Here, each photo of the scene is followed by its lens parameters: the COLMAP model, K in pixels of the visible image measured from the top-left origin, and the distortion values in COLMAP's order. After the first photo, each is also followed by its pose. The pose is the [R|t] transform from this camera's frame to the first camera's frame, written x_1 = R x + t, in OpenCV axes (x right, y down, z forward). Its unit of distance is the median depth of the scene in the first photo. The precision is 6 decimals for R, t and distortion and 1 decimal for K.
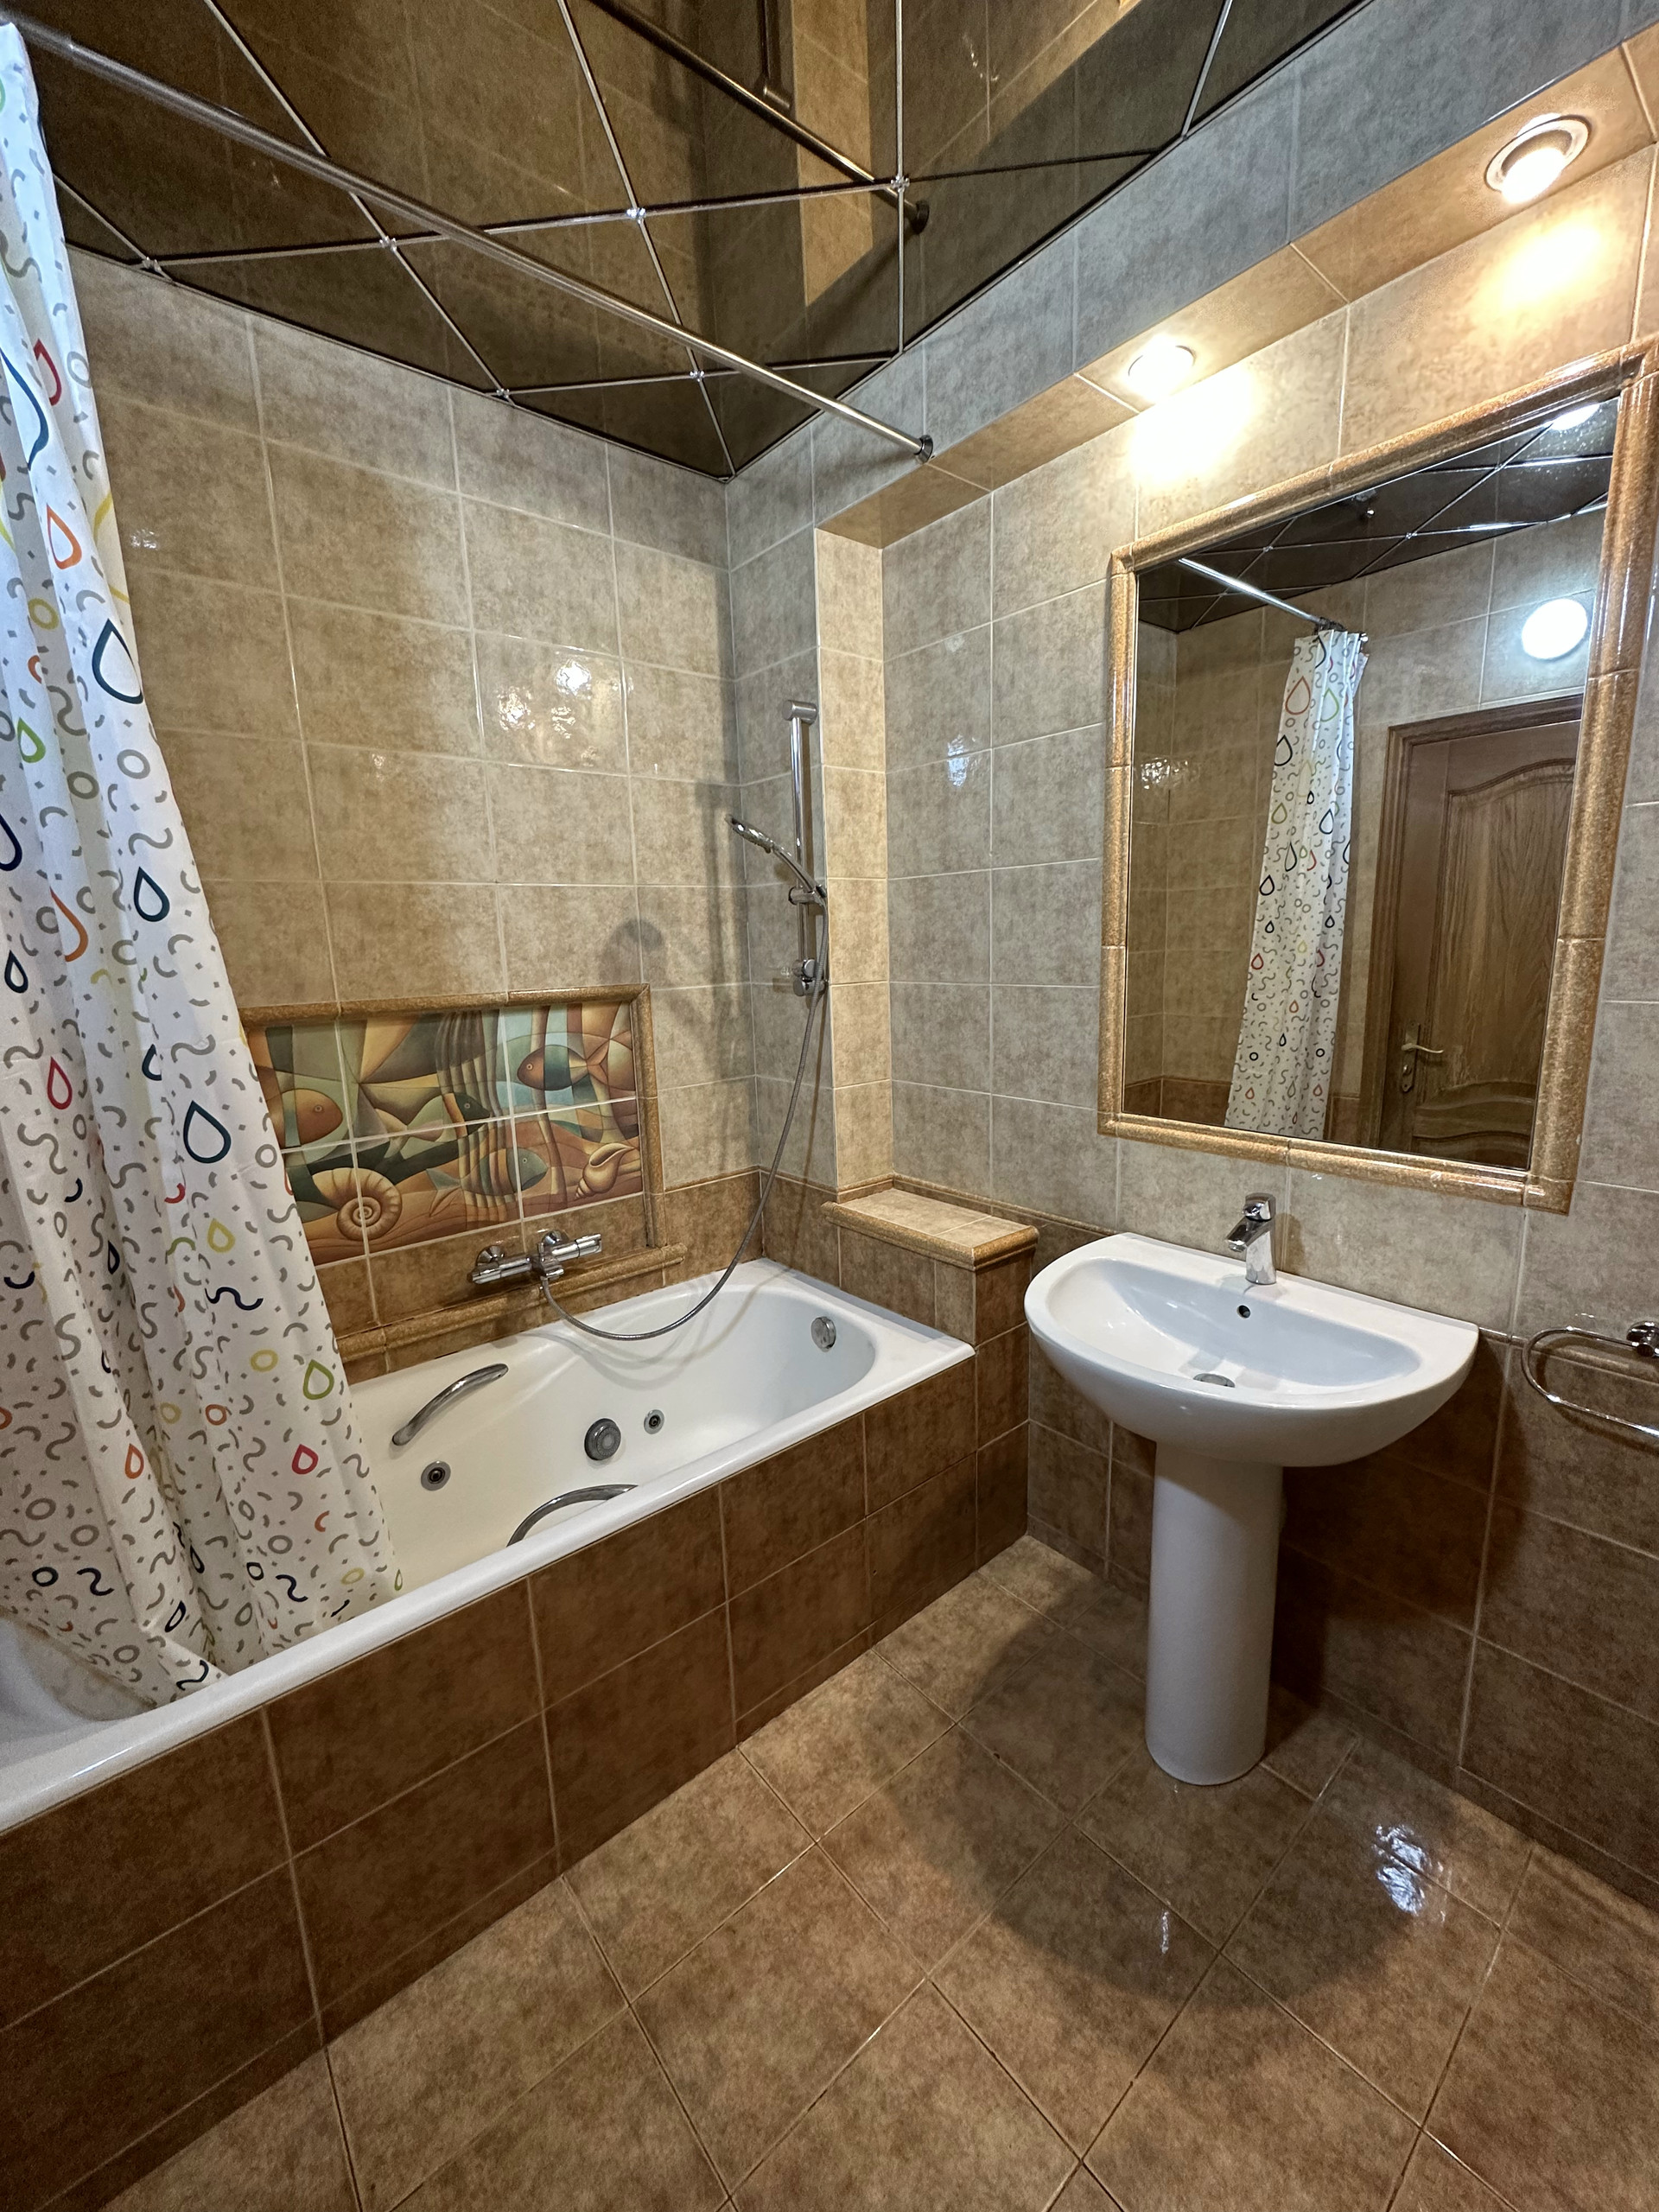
lens RADIAL K [[880.7, 0, 829.0], [0, 880.7, 1104.0], [0, 0, 1]] dist [-0.002798, 0.000601]
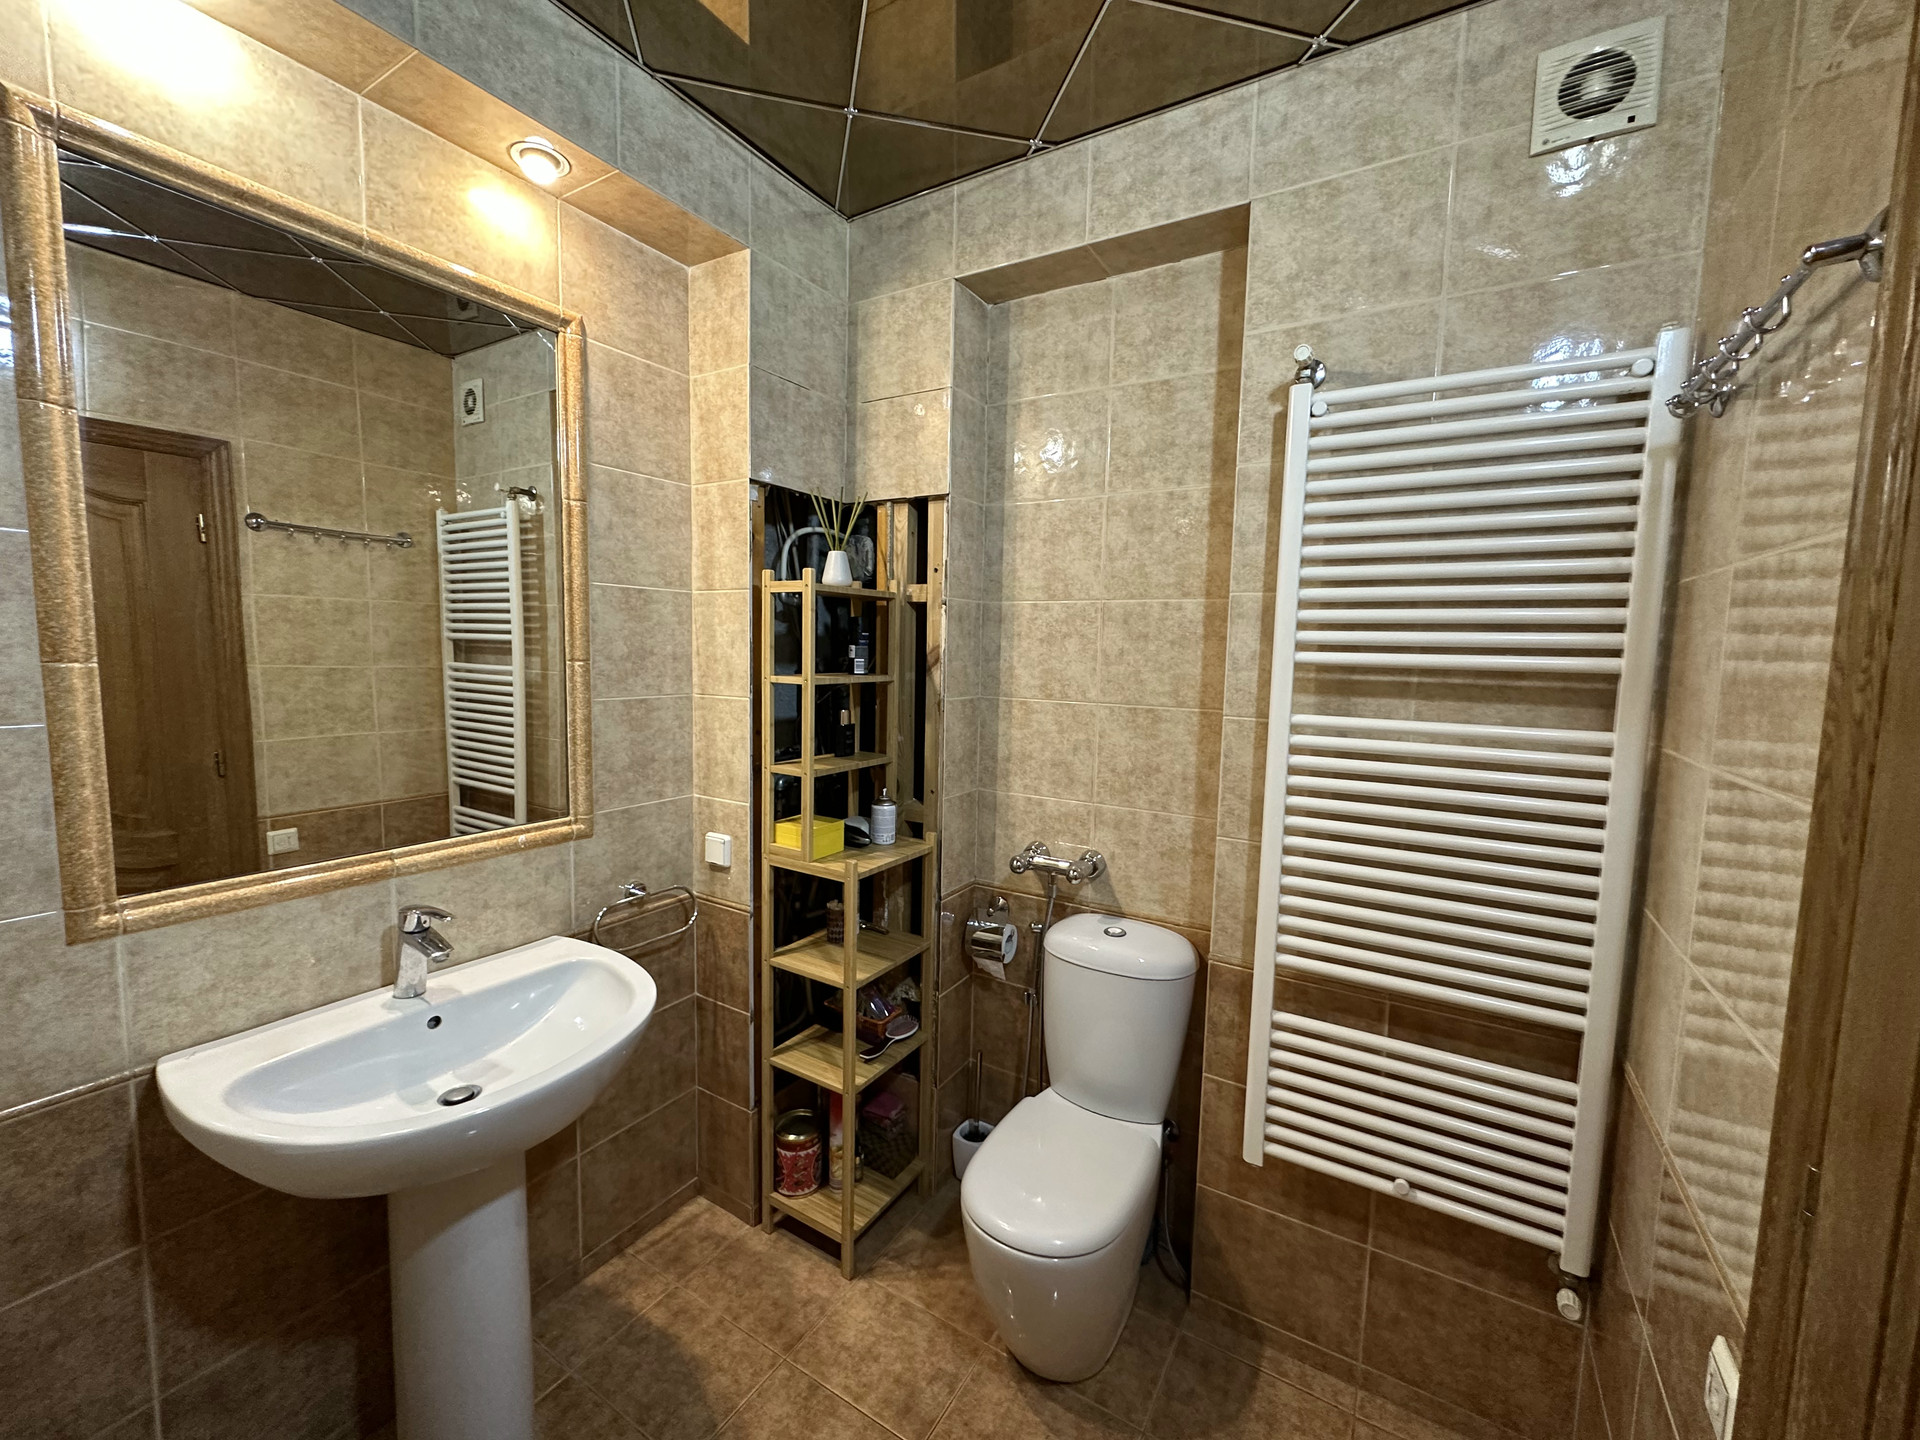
lens RADIAL K [[764.5, 0, 960.1], [0, 764.5, 719.7], [0, 0, 1]] dist [-0.002798, 0.000601]
pose [[-0.322583, -0.060958, 0.944576, -0.566324], [0.166070, 0.978800, 0.119882, -0.116123], [-0.931859, 0.195537, -0.305621, 0.682400]]
